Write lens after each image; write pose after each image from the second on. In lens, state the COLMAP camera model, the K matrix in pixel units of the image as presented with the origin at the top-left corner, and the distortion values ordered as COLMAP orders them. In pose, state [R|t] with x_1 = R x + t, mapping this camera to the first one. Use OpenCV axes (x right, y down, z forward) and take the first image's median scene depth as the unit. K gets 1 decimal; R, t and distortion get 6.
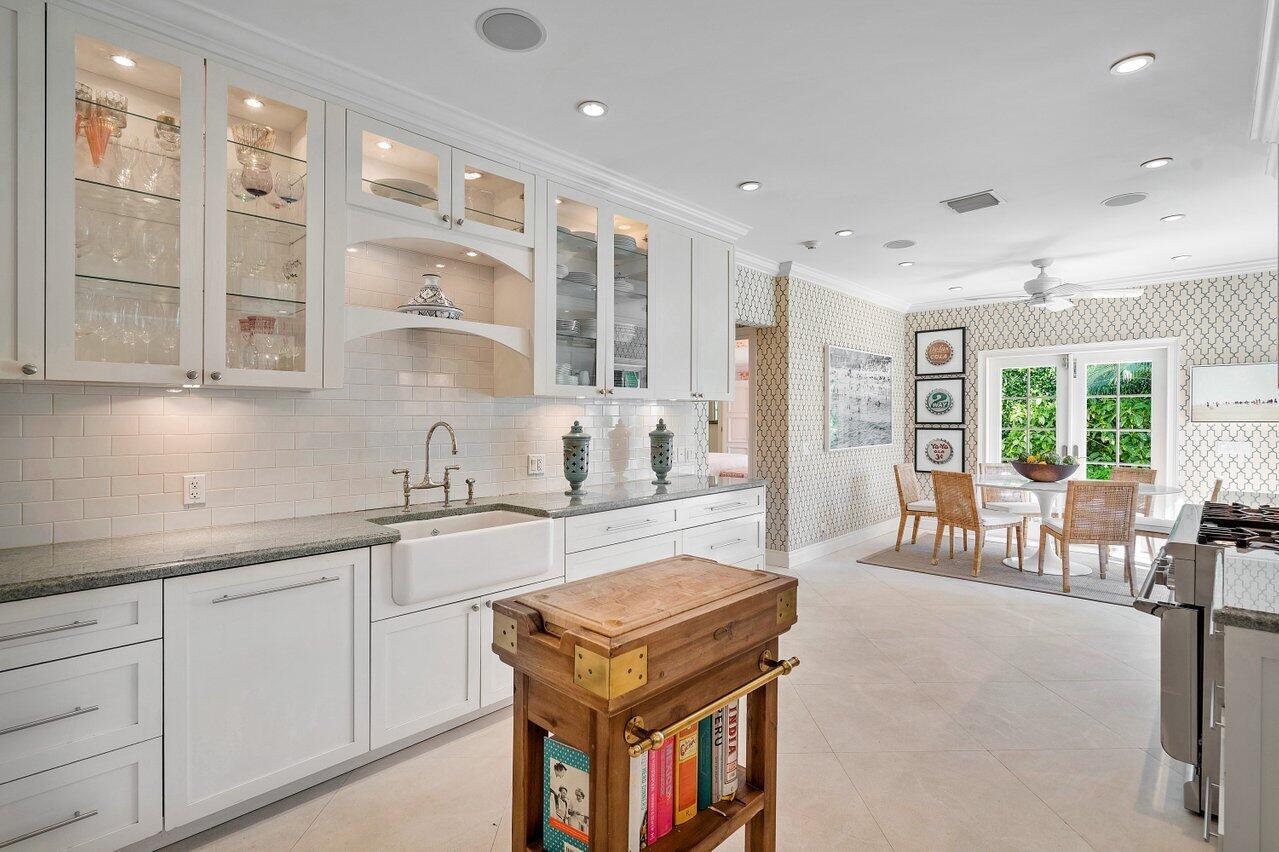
lens RADIAL K [[603.2, 0, 637.3], [0, 603.2, 415.2], [0, 0, 1]] dist [-0.001392, -0.000618]
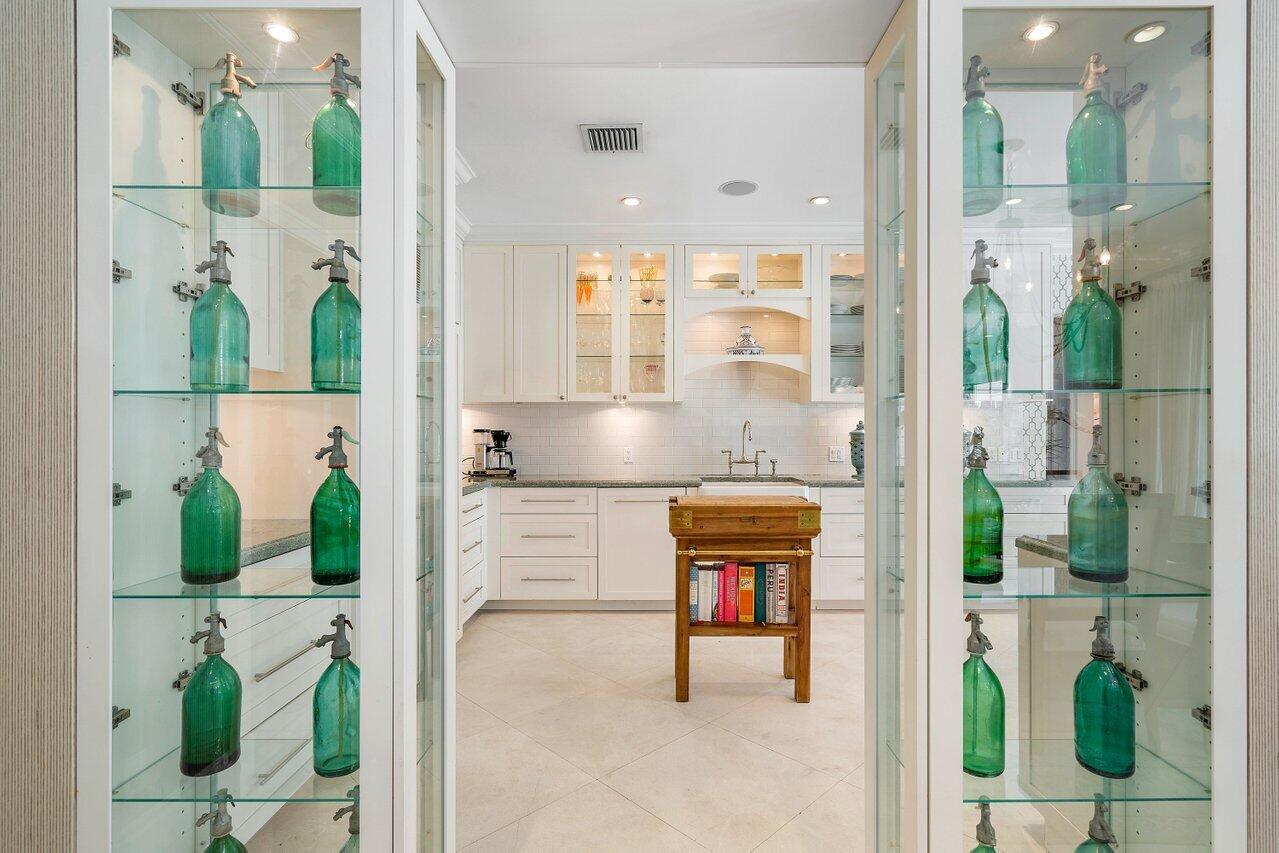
lens RADIAL K [[603.2, 0, 637.5], [0, 603.2, 430.9], [0, 0, 1]] dist [-0.001392, -0.000618]
pose [[0.675256, -0.000051, -0.737583, 0.924969], [0.000822, 0.999999, 0.000683, 0.052833], [0.737583, -0.001068, 0.675256, -0.391077]]
